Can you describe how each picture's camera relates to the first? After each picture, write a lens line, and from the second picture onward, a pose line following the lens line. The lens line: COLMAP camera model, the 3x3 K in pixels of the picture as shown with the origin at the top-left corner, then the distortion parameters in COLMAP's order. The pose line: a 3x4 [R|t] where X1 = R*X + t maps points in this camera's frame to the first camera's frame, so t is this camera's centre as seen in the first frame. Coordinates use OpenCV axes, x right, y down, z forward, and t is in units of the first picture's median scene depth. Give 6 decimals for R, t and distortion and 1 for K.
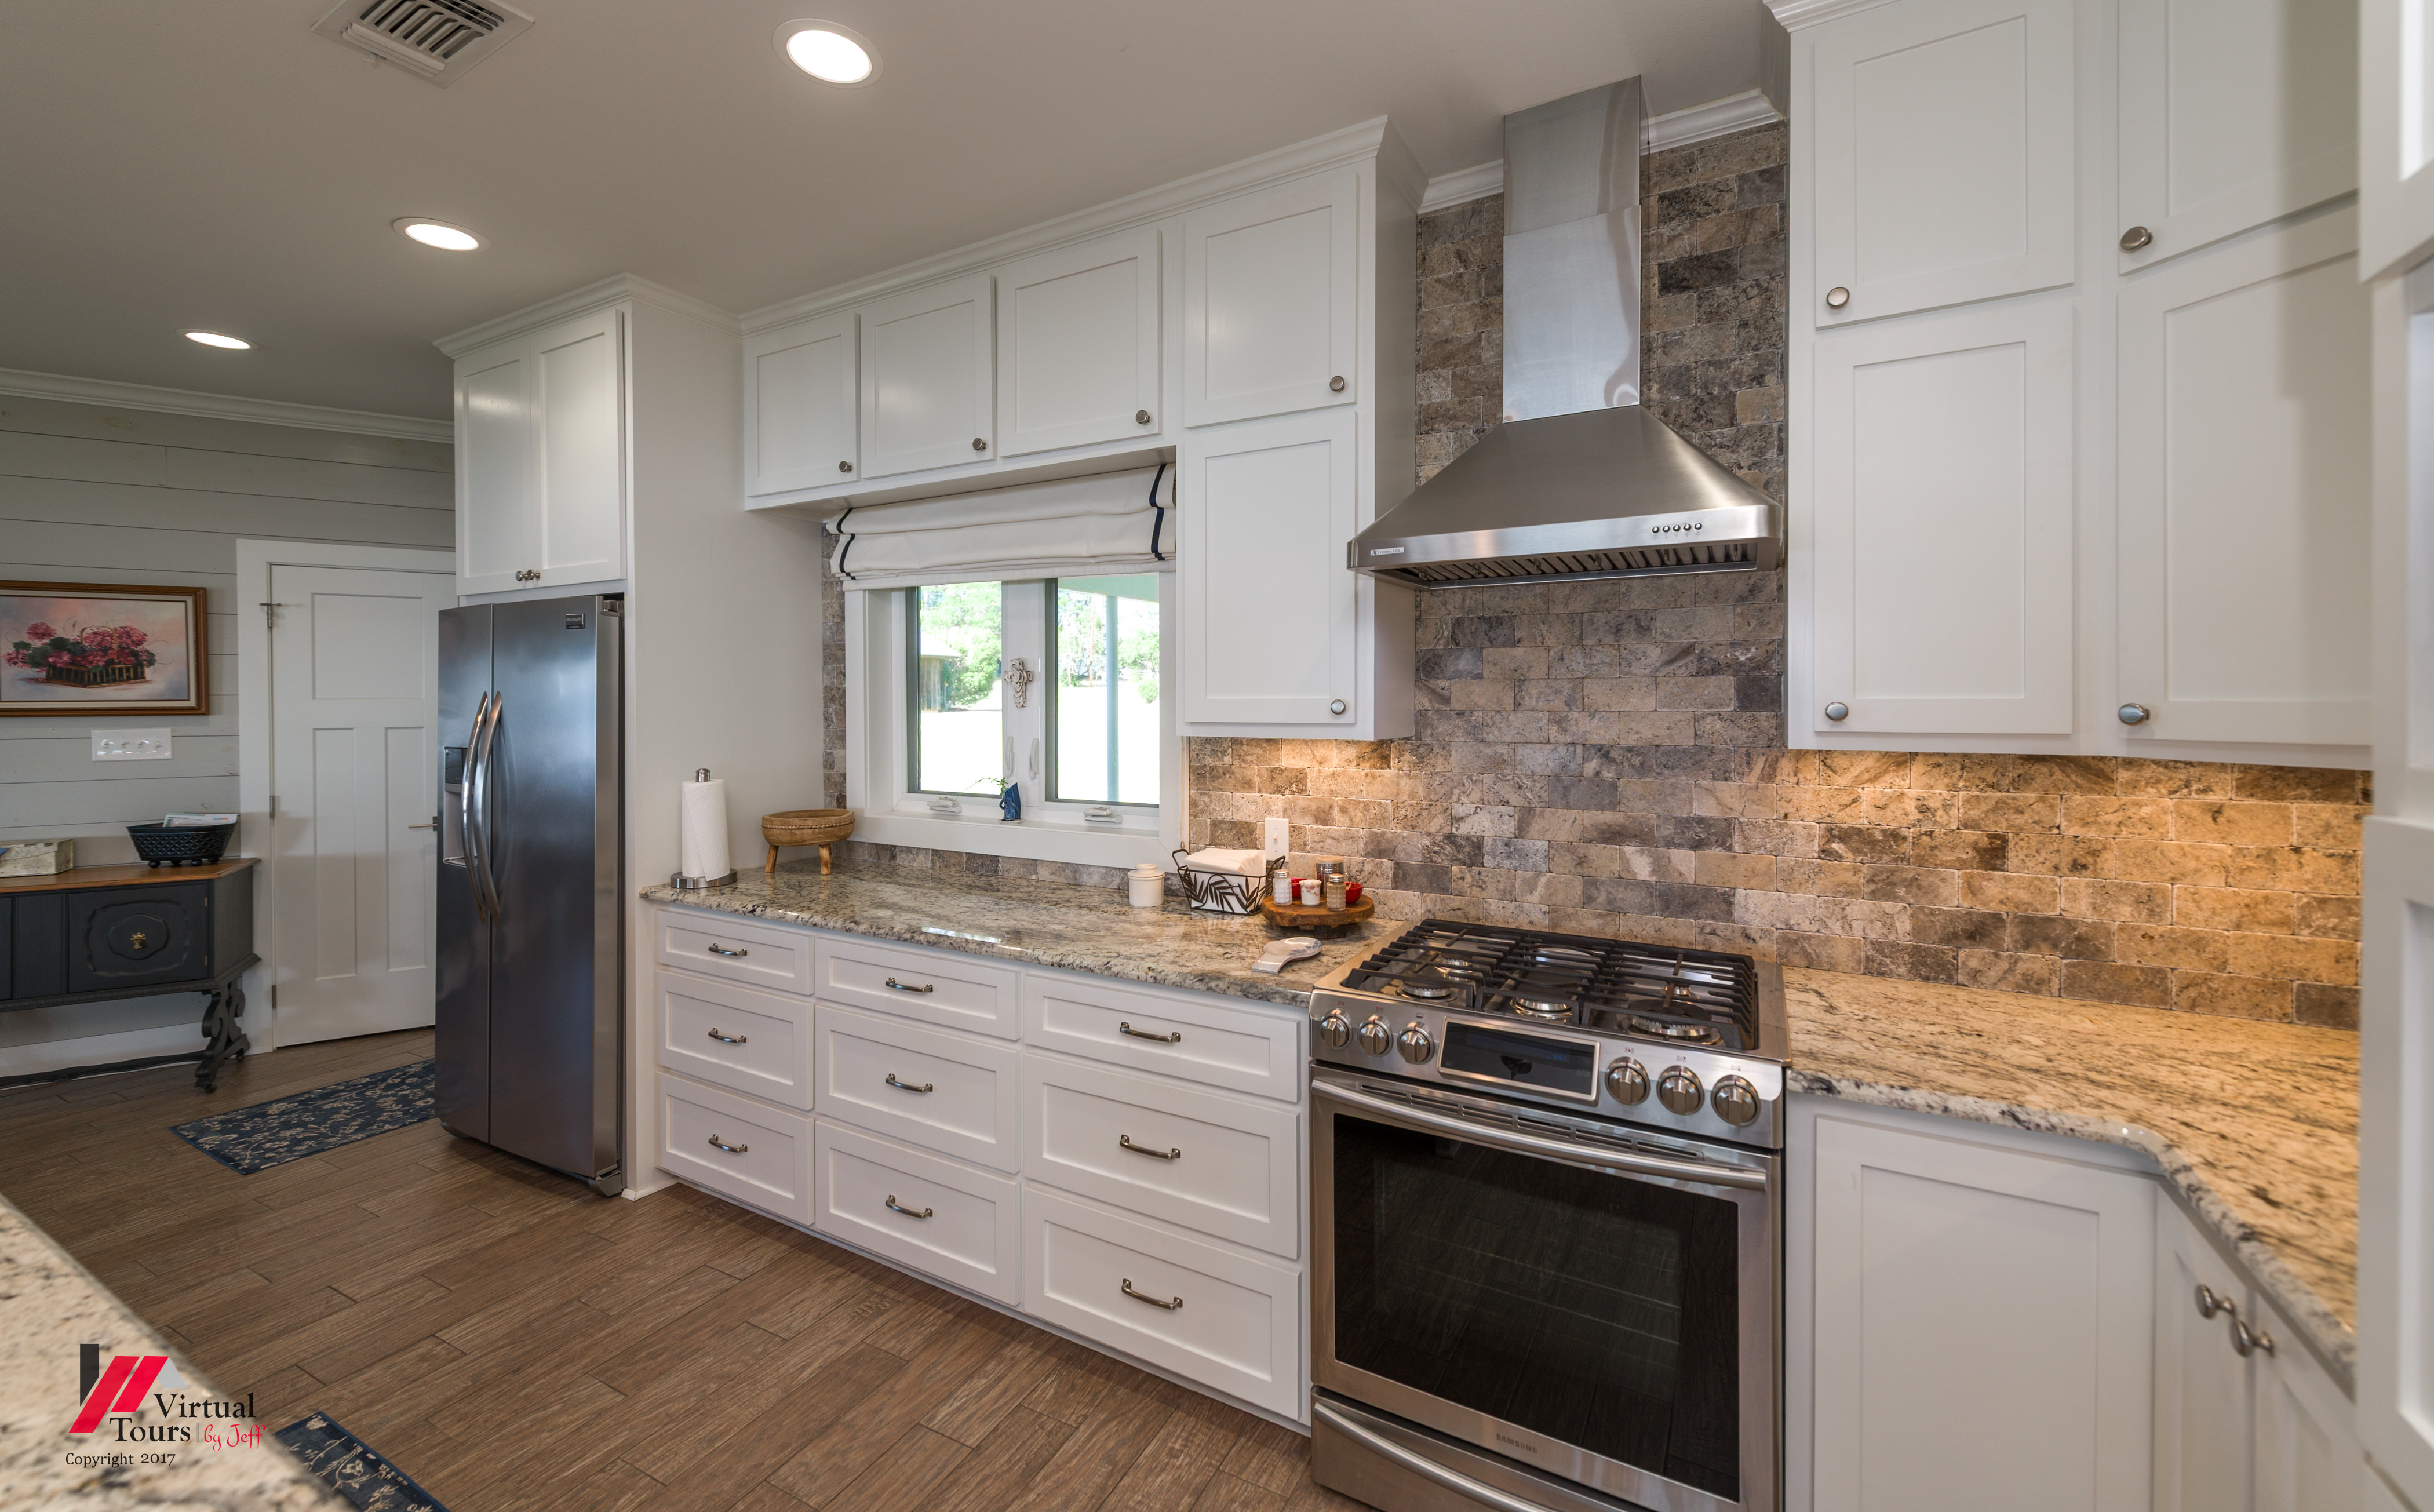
lens RADIAL K [[953.7, 0, 1207.4], [0, 953.7, 704.9], [0, 0, 1]] dist [0.013144, -0.003329]
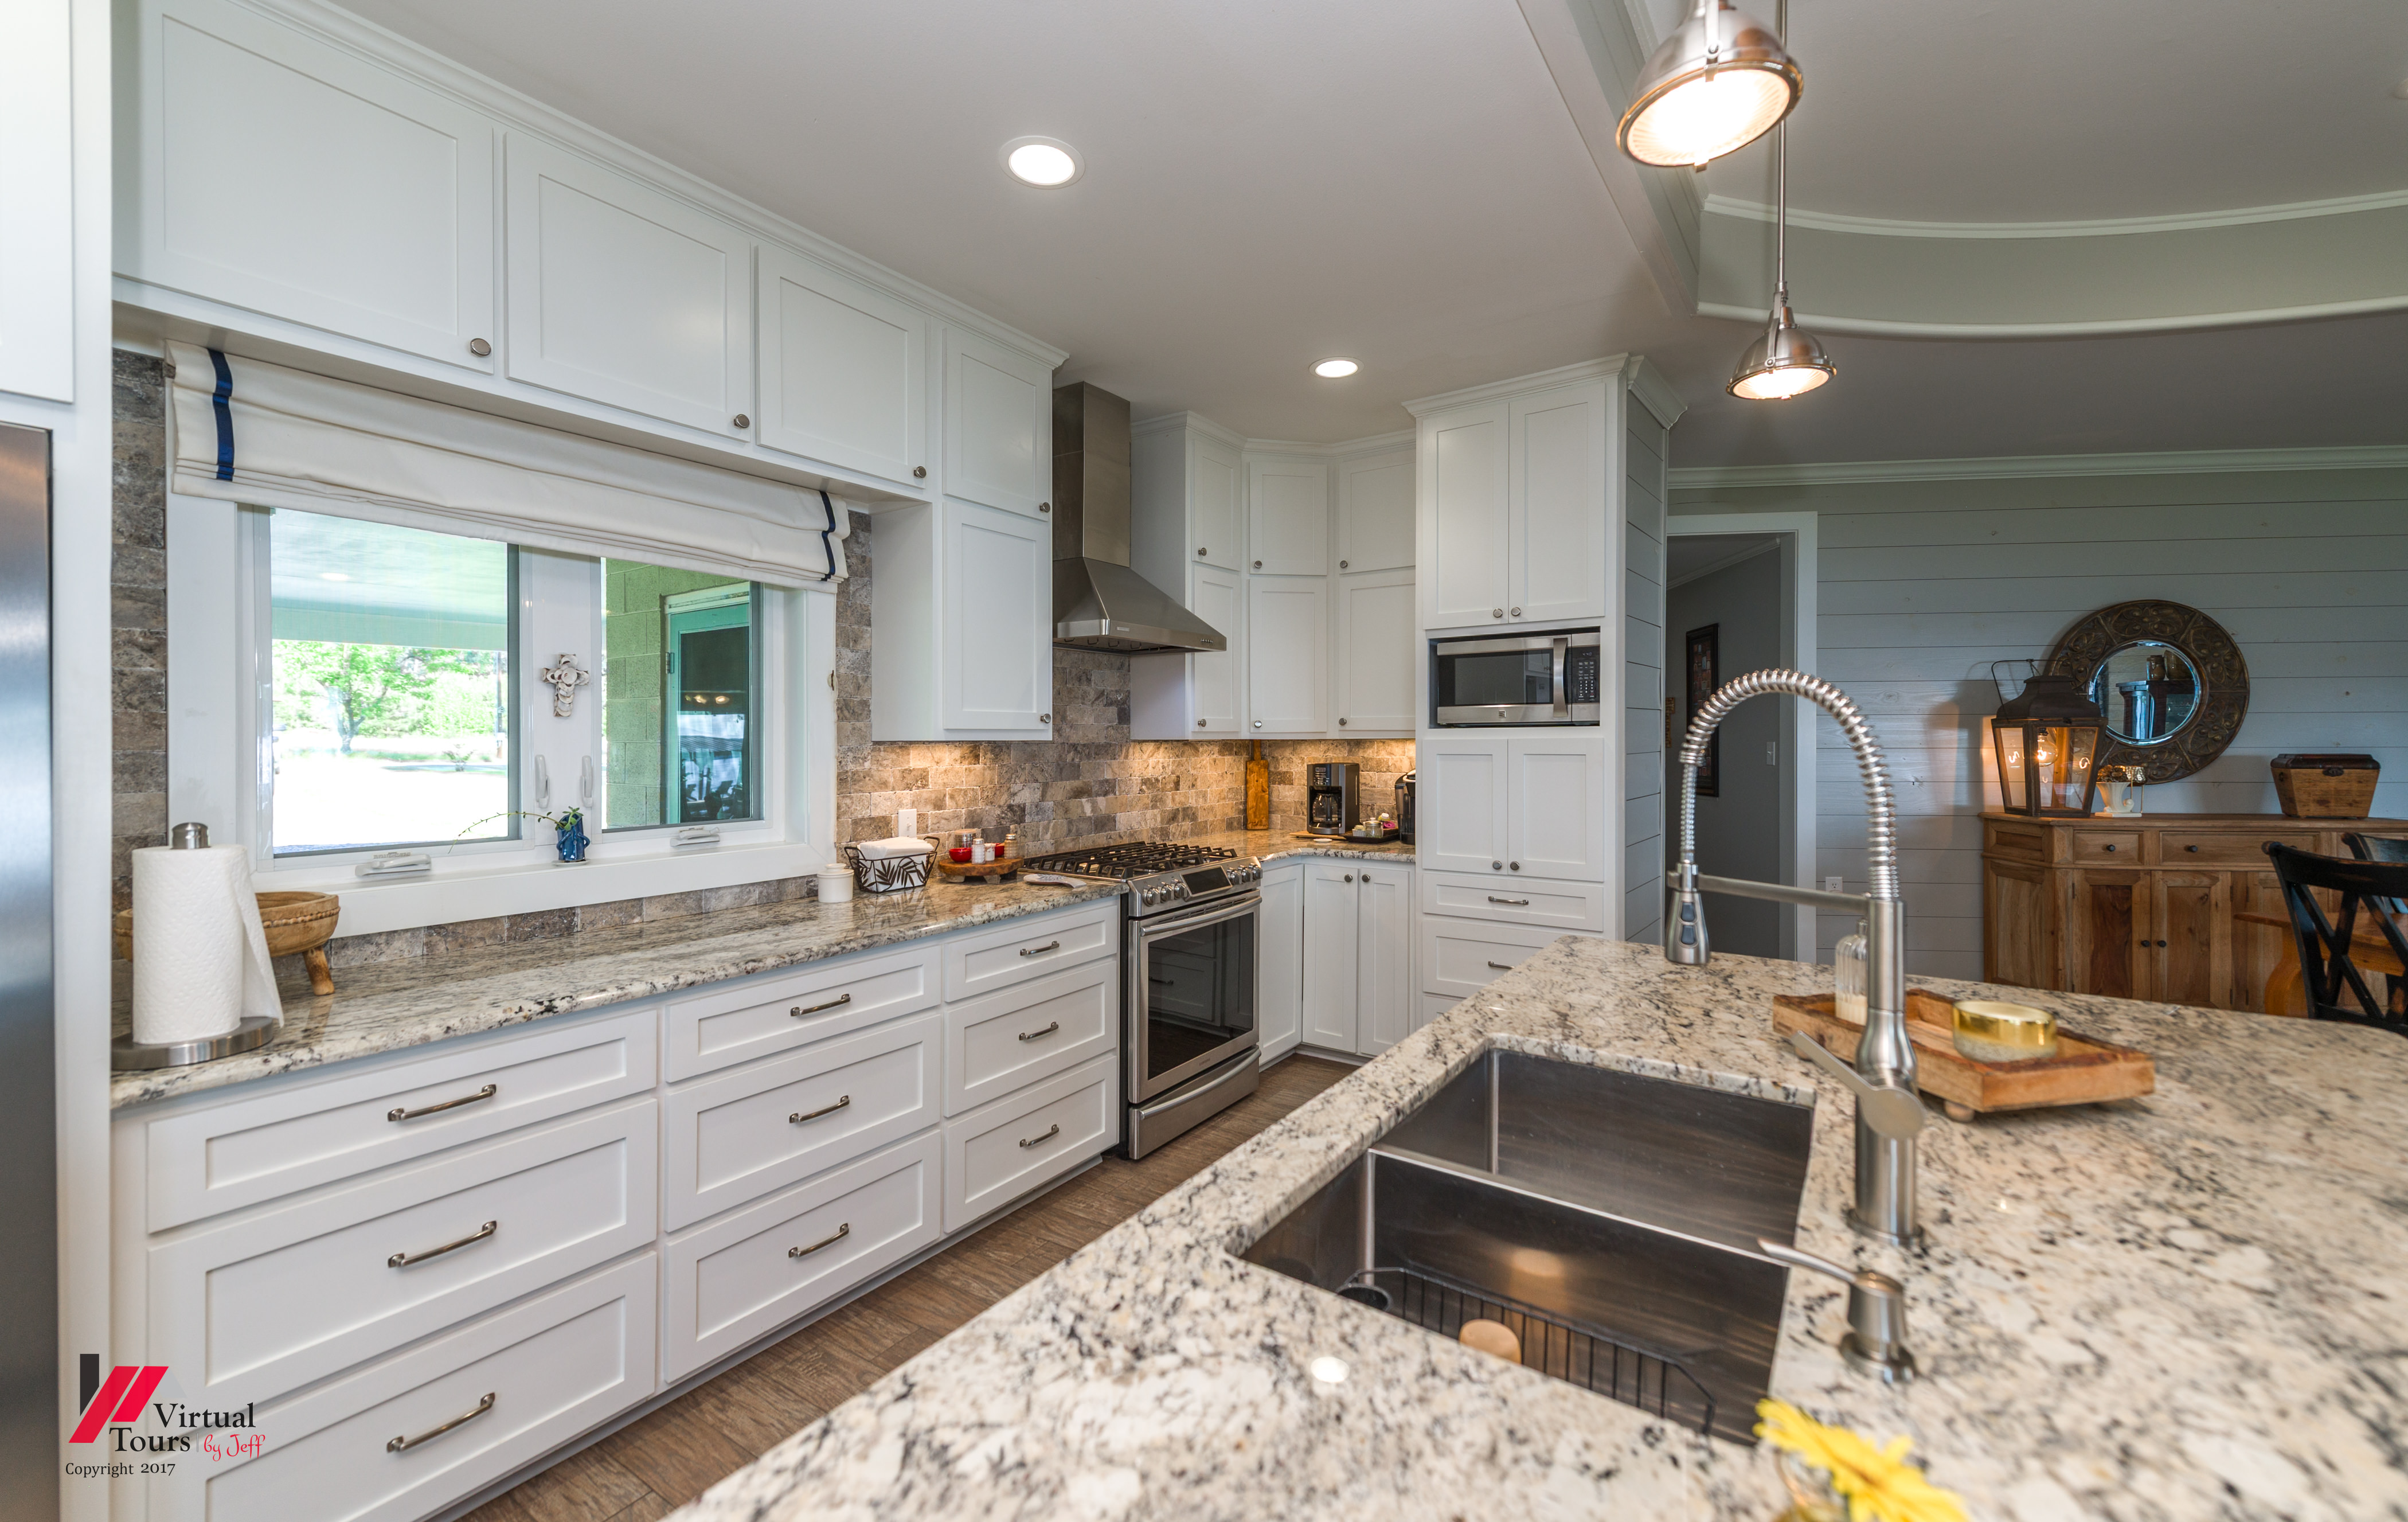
lens RADIAL K [[944.3, 0, 1210.0], [0, 944.3, 750.6], [0, 0, 1]] dist [0.010090, -0.003206]
pose [[0.101970, -0.009988, 0.994737, -1.117208], [0.012574, 0.999883, 0.008751, 0.037120], [-0.994708, 0.011615, 0.102084, 0.488898]]
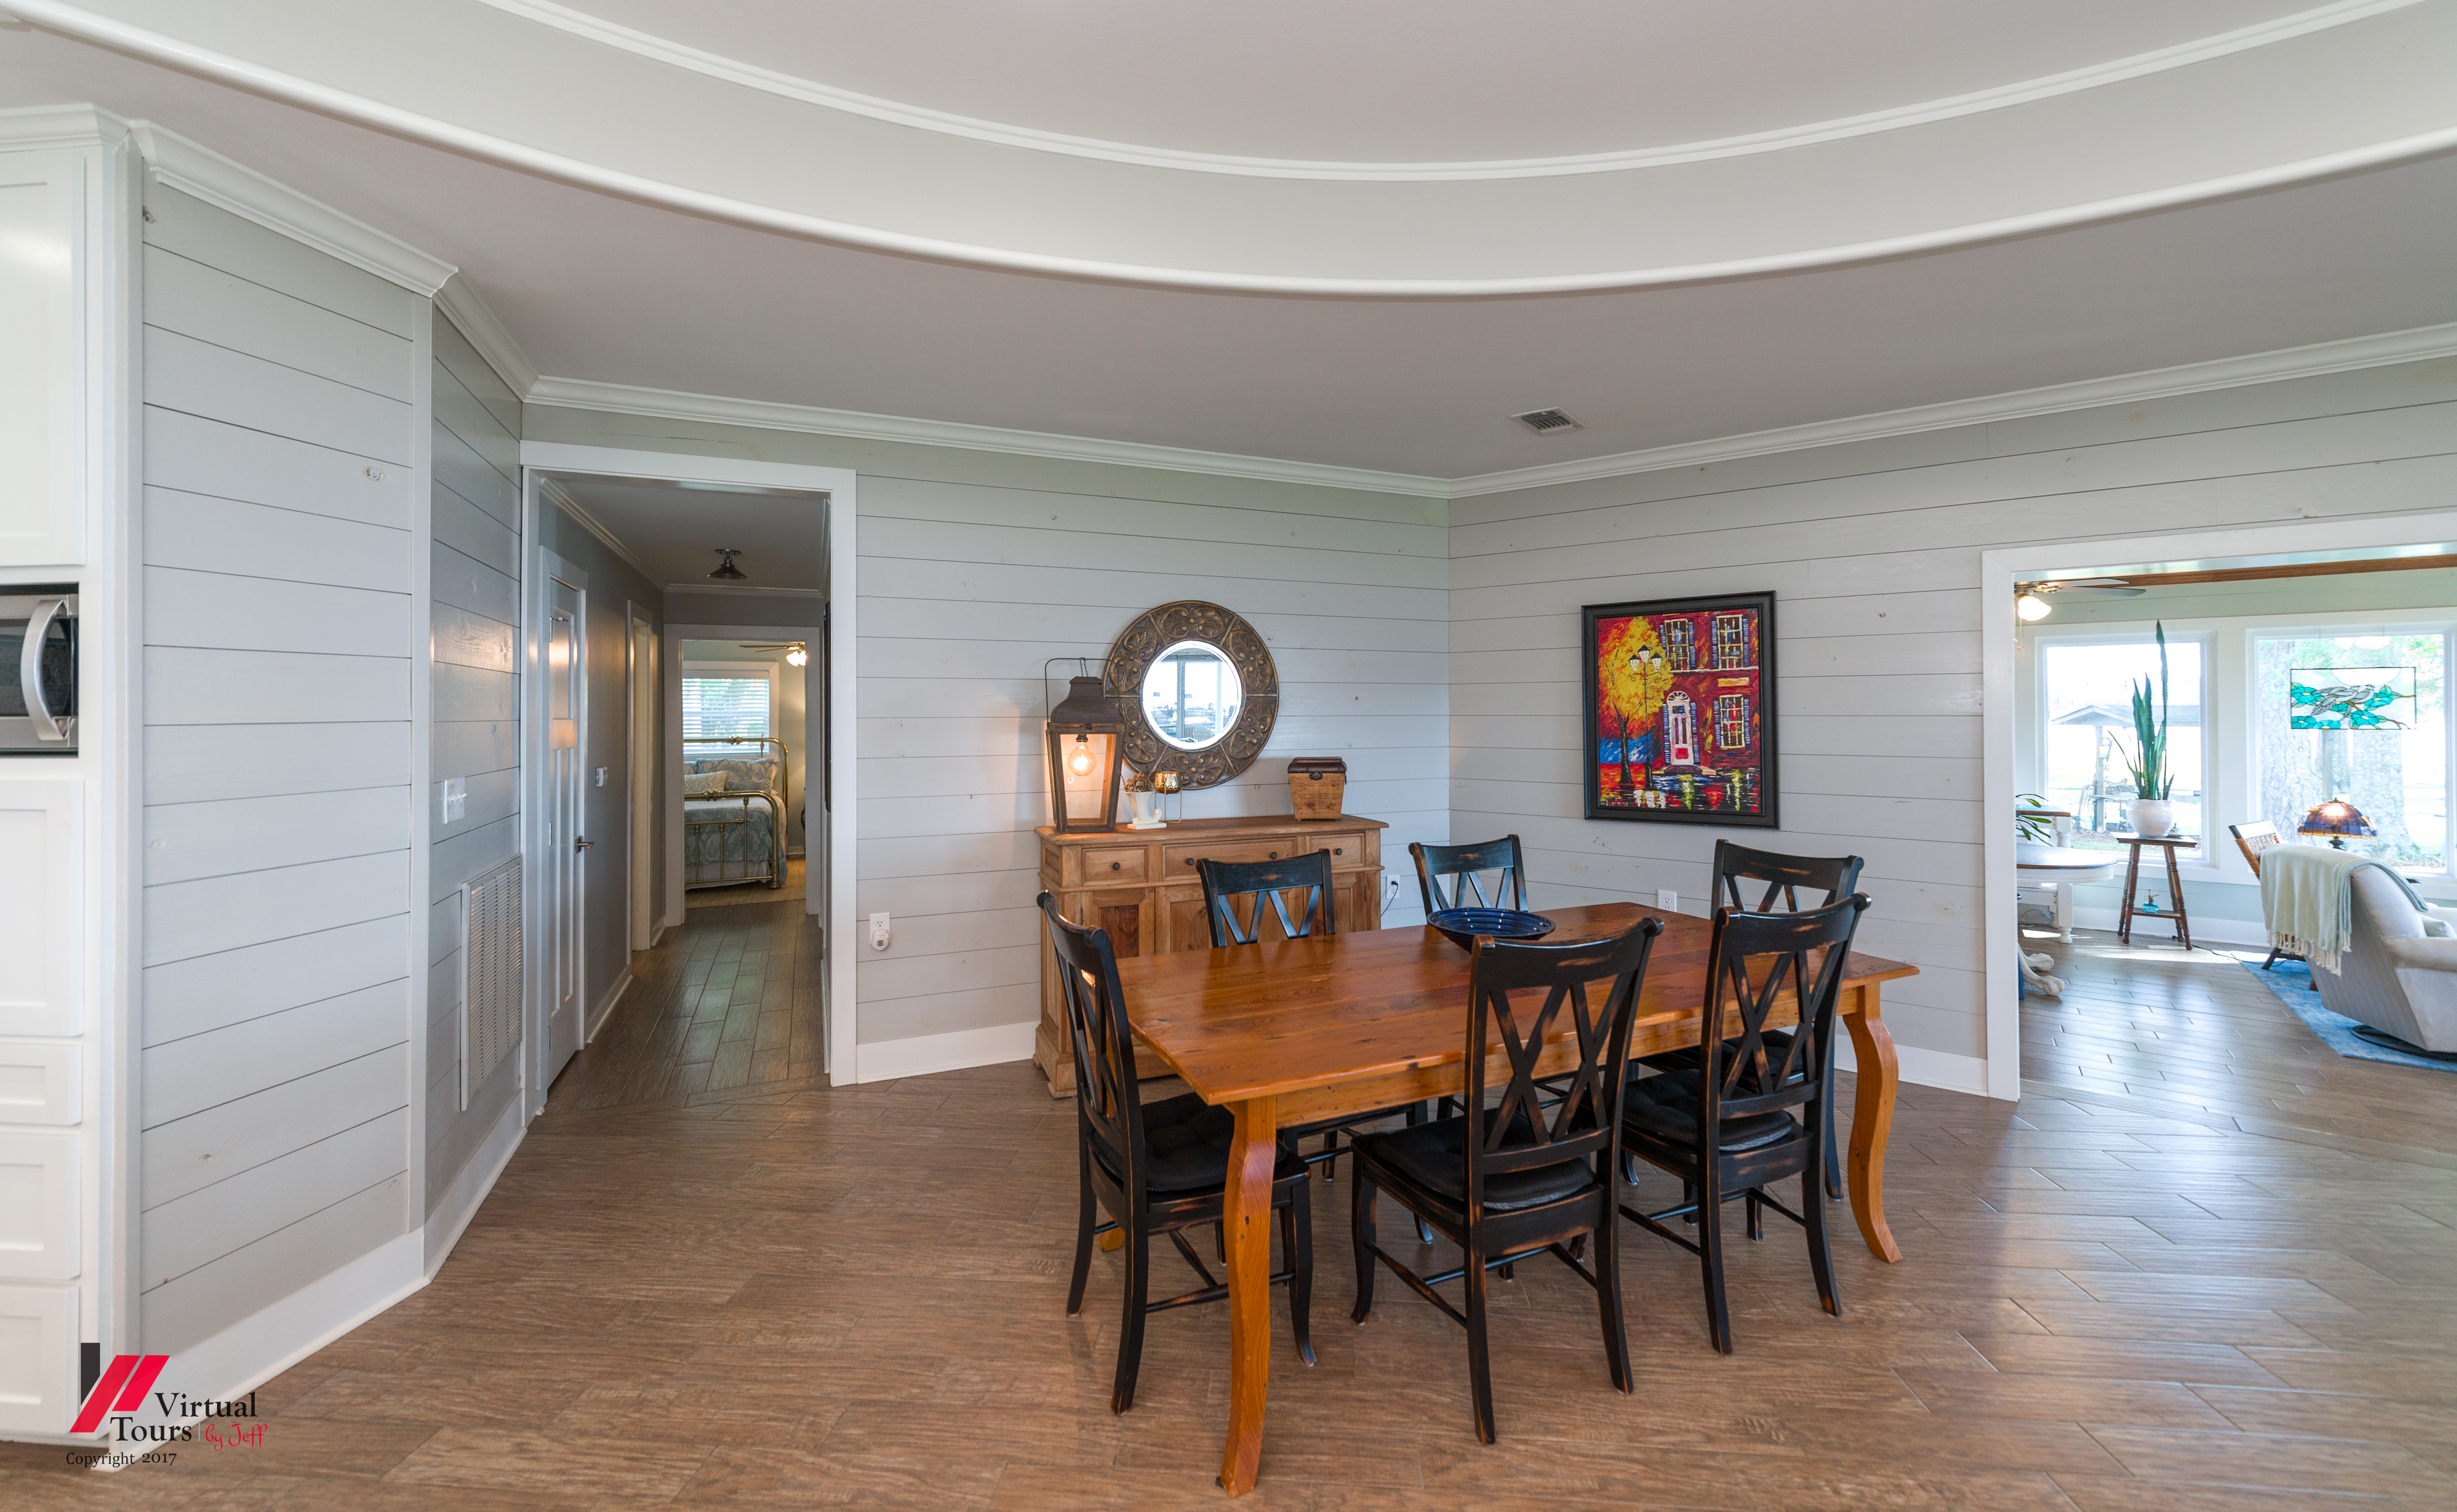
lens RADIAL K [[962.6, 0, 1233.6], [0, 962.6, 700.0], [0, 0, 1]] dist [0.013144, -0.003329]
pose [[-0.393090, 0.013846, 0.919396, -0.812591], [0.010721, 0.999888, -0.010474, -0.006239], [-0.919438, 0.005739, -0.393194, -0.457441]]
